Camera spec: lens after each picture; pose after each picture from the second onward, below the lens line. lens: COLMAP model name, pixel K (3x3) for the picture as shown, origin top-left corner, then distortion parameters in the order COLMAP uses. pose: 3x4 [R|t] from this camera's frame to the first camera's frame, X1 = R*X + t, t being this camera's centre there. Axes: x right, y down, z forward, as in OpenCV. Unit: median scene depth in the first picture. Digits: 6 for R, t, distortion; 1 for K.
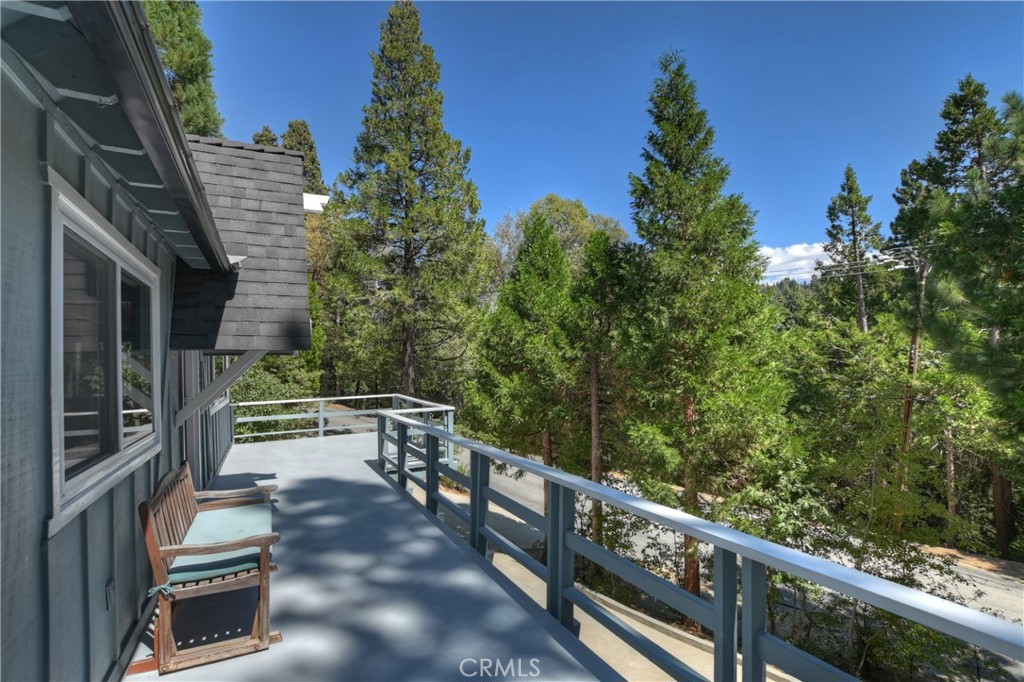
lens RADIAL K [[454.1, 0, 512.1], [0, 454.1, 349.8], [0, 0, 1]] dist [-0.001159, -0.000119]
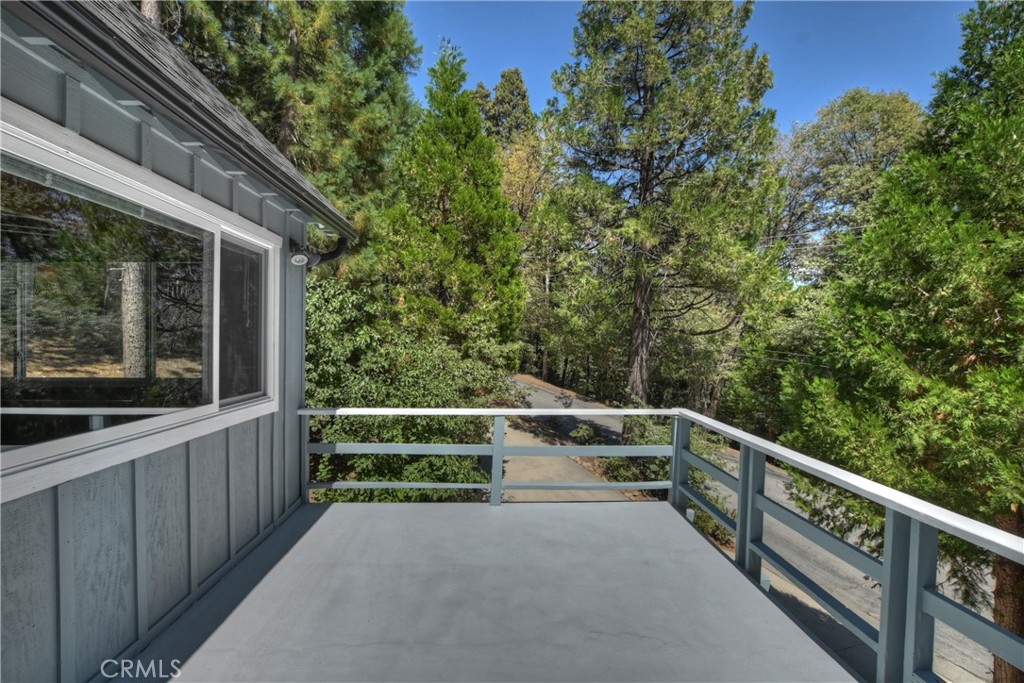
lens RADIAL K [[455.0, 0, 512.0], [0, 455.0, 341.5], [0, 0, 1]] dist [-0.000241, -0.000033]
pose [[0.905138, 0.038772, -0.423346, -0.113826], [-0.024605, 0.998941, 0.038880, 0.014103], [0.424406, -0.024775, 0.905133, 0.297314]]
